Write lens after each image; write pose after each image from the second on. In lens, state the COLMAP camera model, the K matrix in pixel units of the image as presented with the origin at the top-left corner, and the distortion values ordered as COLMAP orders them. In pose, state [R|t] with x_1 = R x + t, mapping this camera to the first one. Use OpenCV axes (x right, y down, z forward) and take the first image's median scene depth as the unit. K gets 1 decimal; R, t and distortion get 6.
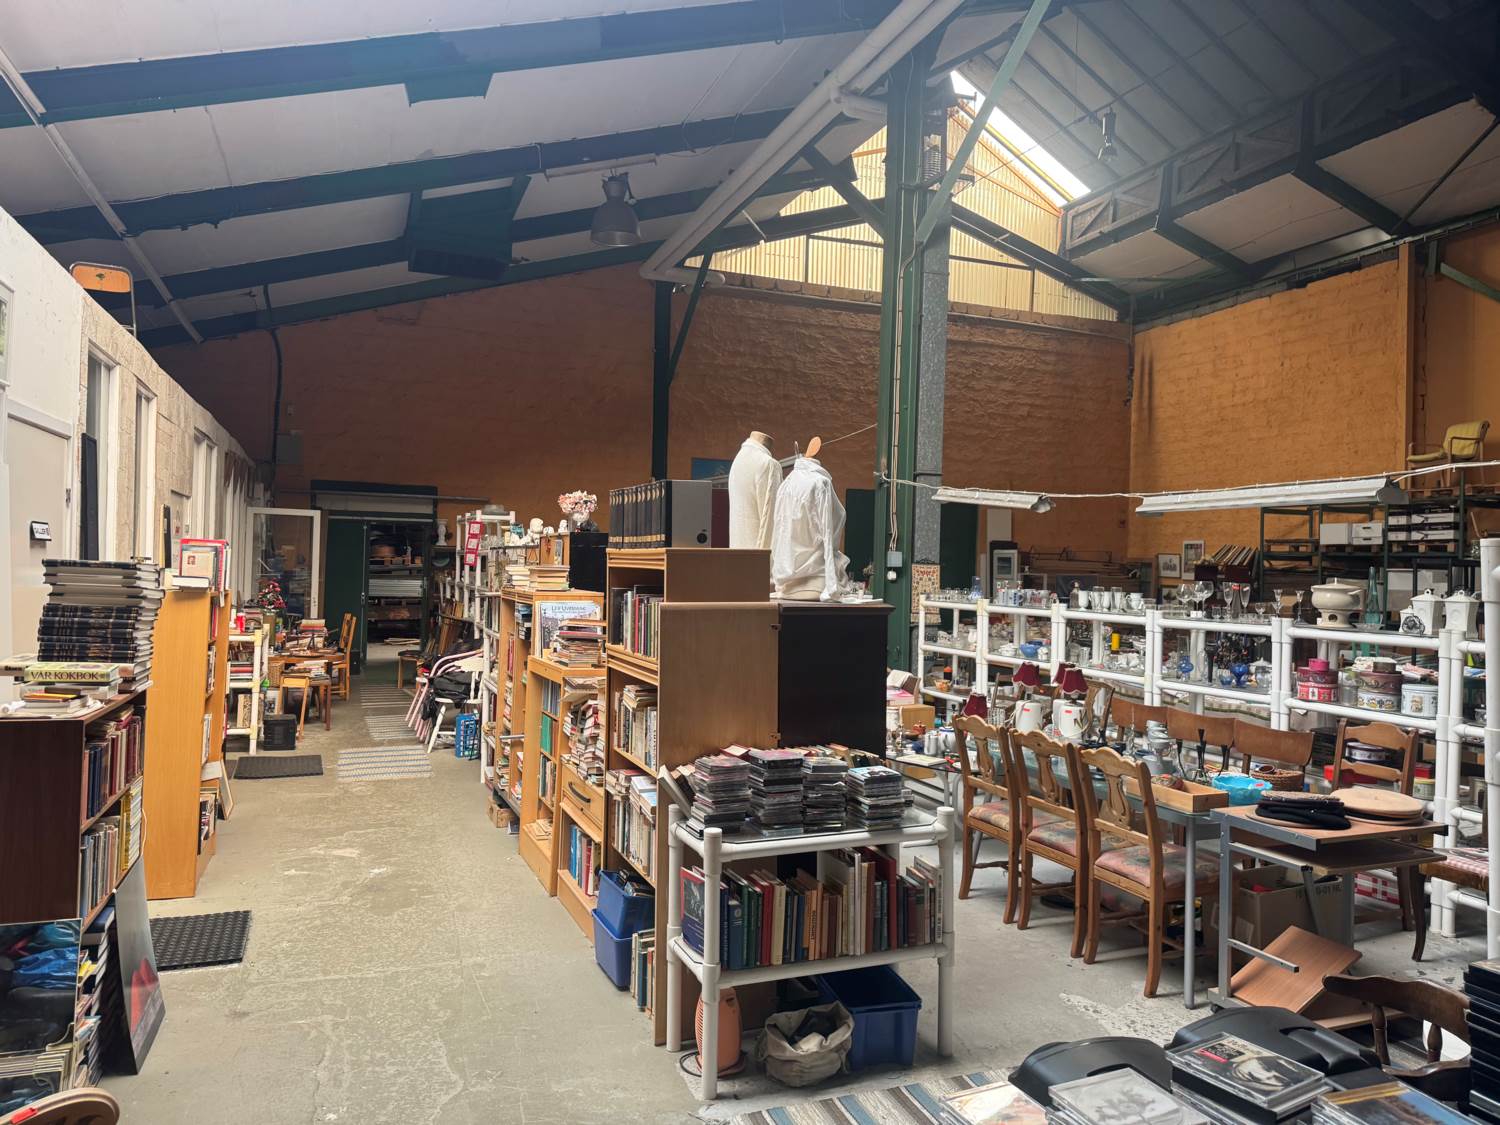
lens RADIAL K [[1060.5, 0, 751.5], [0, 1060.5, 561.1], [0, 0, 1]] dist [0.057101, -0.055649]
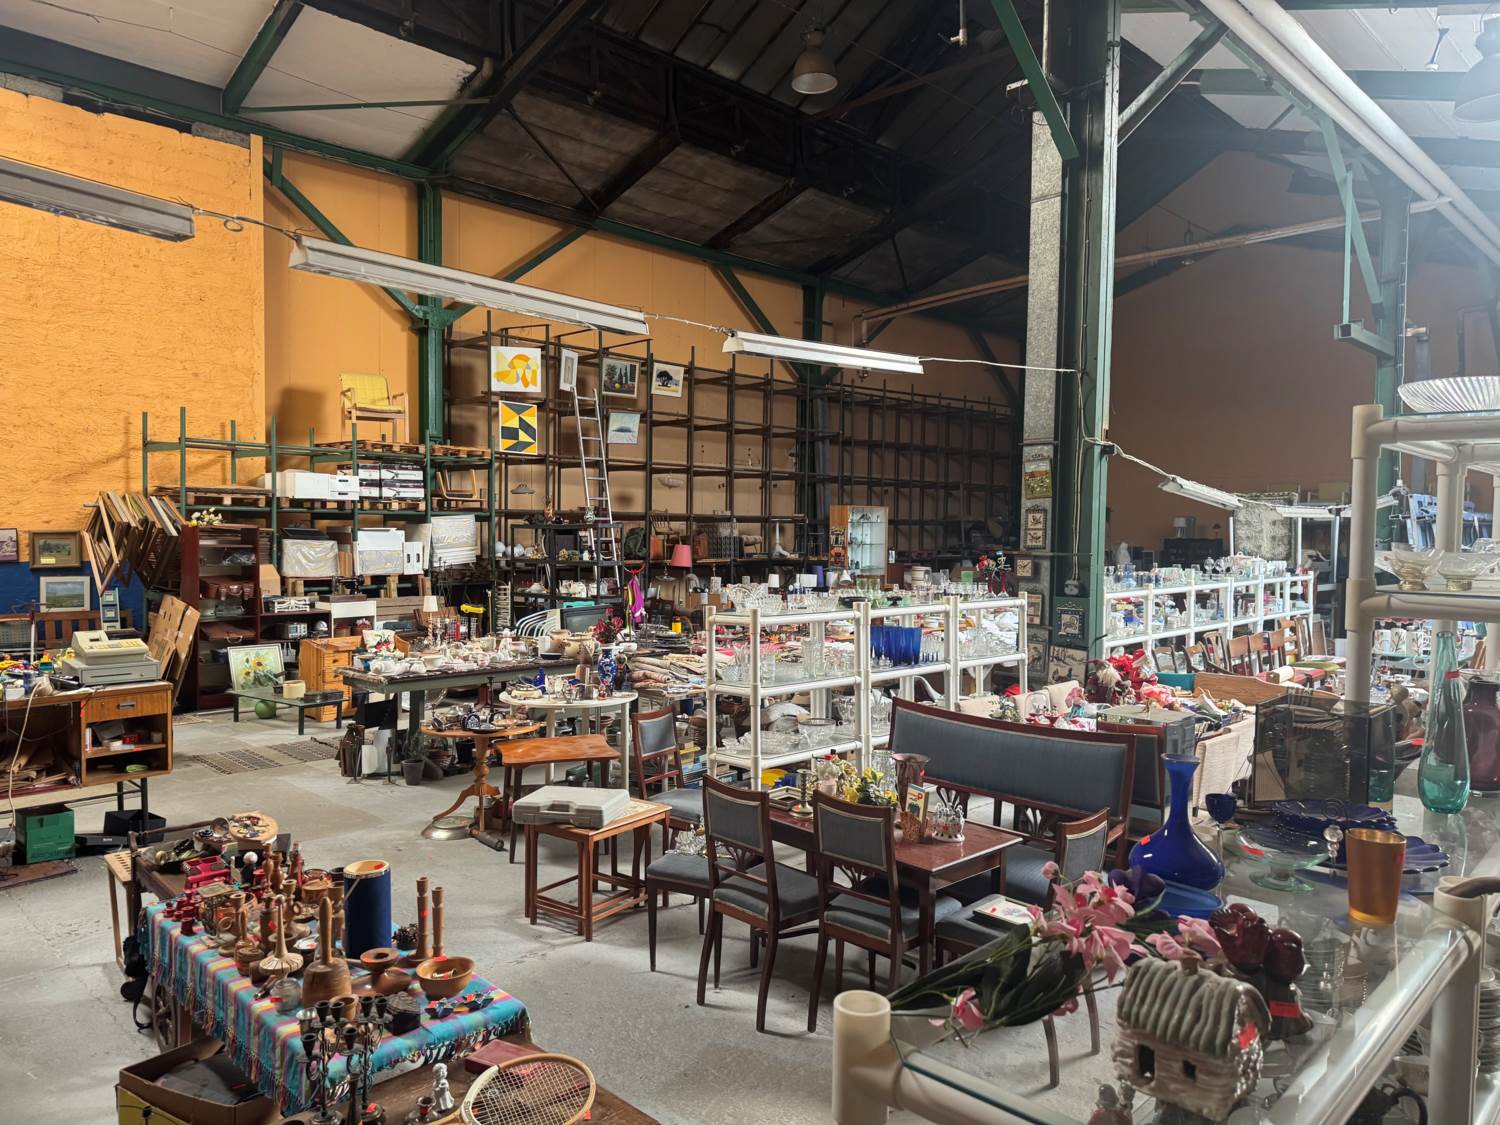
lens RADIAL K [[1060.5, 0, 750.2], [0, 1060.5, 563.6], [0, 0, 1]] dist [0.057101, -0.055649]
pose [[-0.421963, -0.061923, 0.904496, -0.363483], [-0.022343, 0.998072, 0.057906, -0.022509], [-0.906338, 0.004225, -0.422533, 1.110289]]
